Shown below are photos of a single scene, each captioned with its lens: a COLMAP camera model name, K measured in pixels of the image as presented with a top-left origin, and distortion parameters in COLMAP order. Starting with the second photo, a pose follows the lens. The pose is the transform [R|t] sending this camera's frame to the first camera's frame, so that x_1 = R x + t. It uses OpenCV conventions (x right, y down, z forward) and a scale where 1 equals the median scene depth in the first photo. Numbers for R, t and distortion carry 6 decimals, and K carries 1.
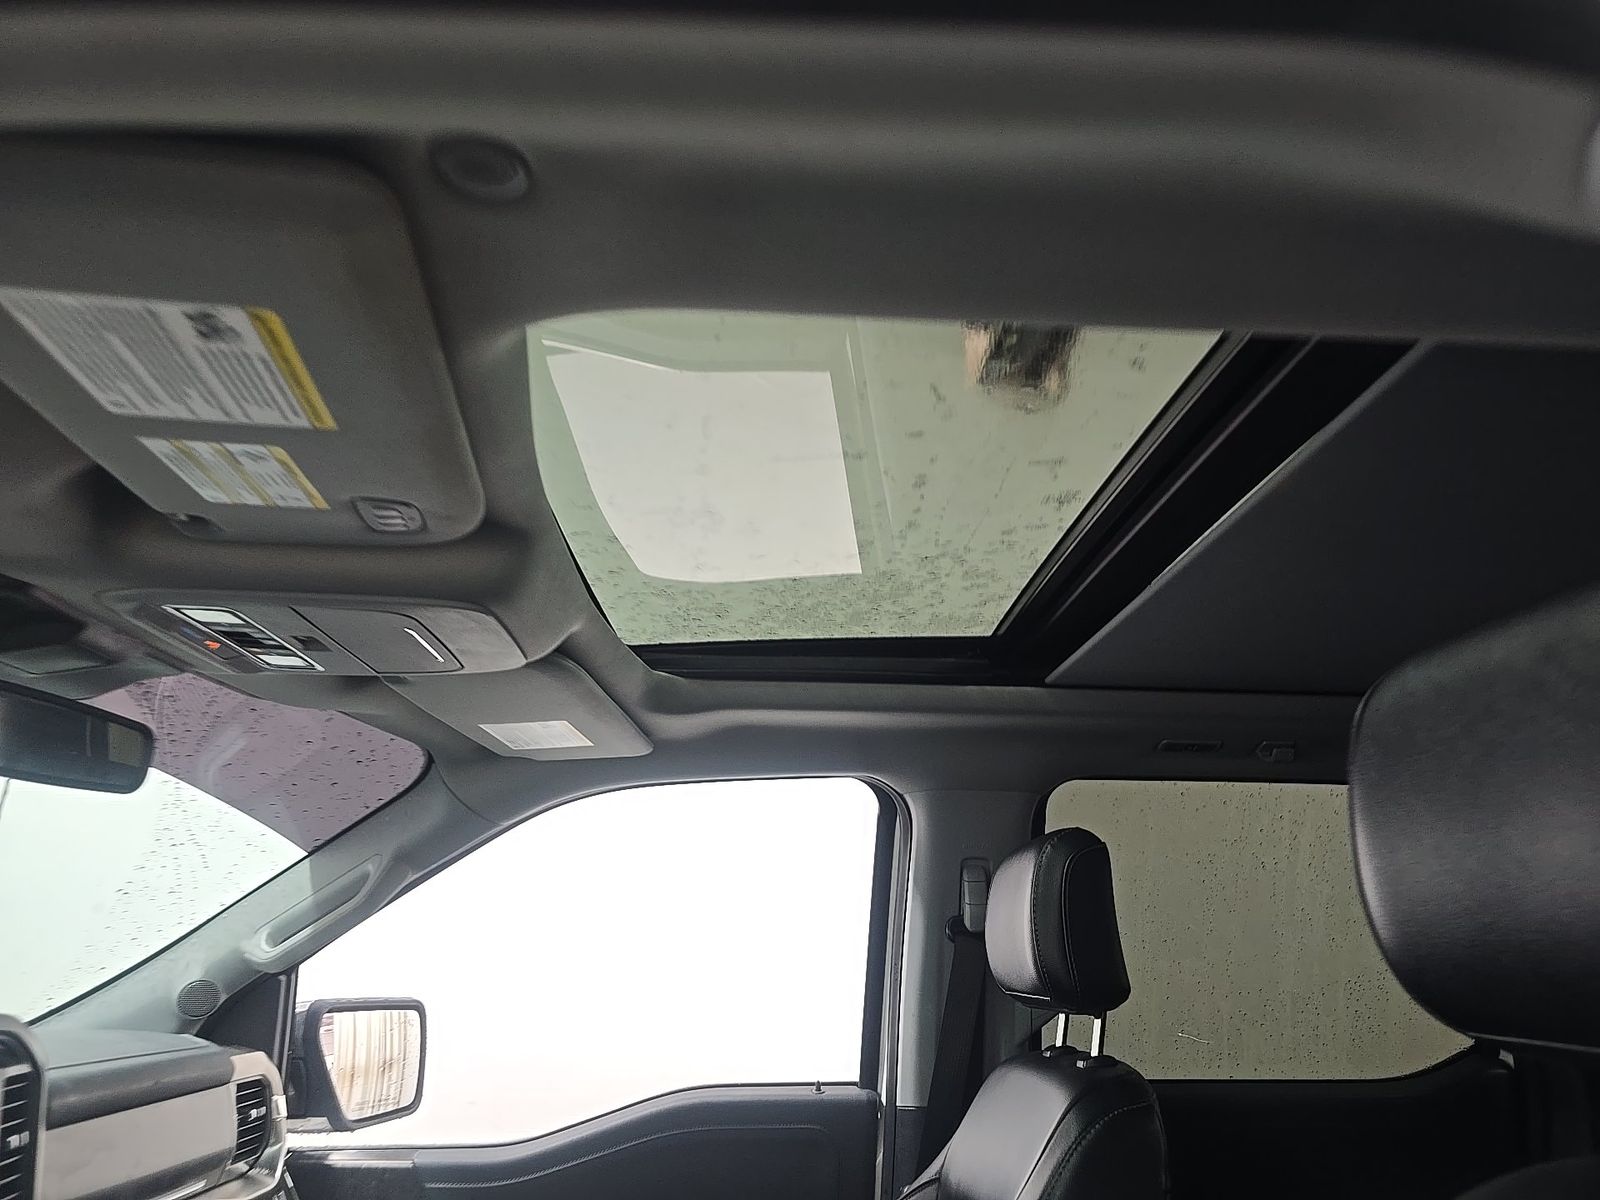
lens RADIAL K [[1099.6, 0, 818.5], [0, 1099.6, 602.8], [0, 0, 1]] dist [0.085710, -0.088457]
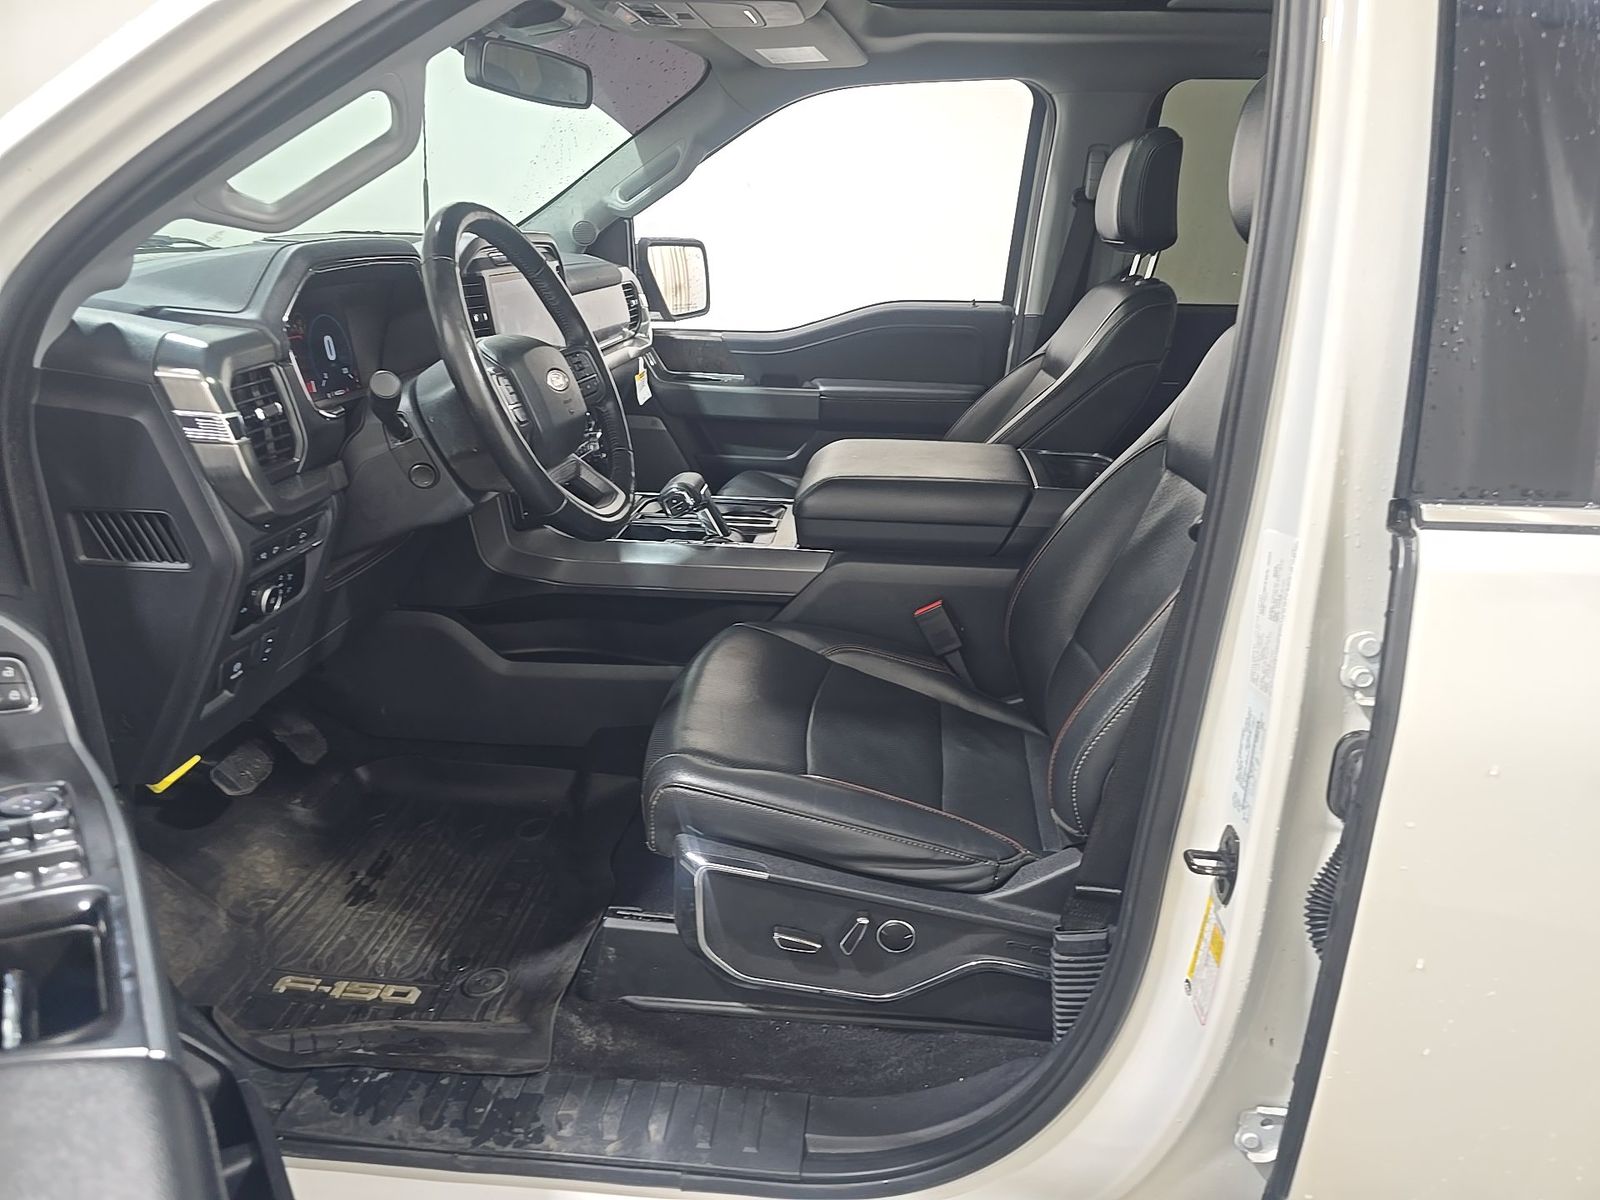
lens RADIAL K [[1099.6, 0, 818.5], [0, 1099.6, 602.8], [0, 0, 1]] dist [0.085710, -0.088457]
pose [[0.989922, 0.062599, -0.127029, 0.007928], [0.025751, 0.802475, 0.596130, -0.154477], [0.139255, -0.593393, 0.792776, -0.506692]]
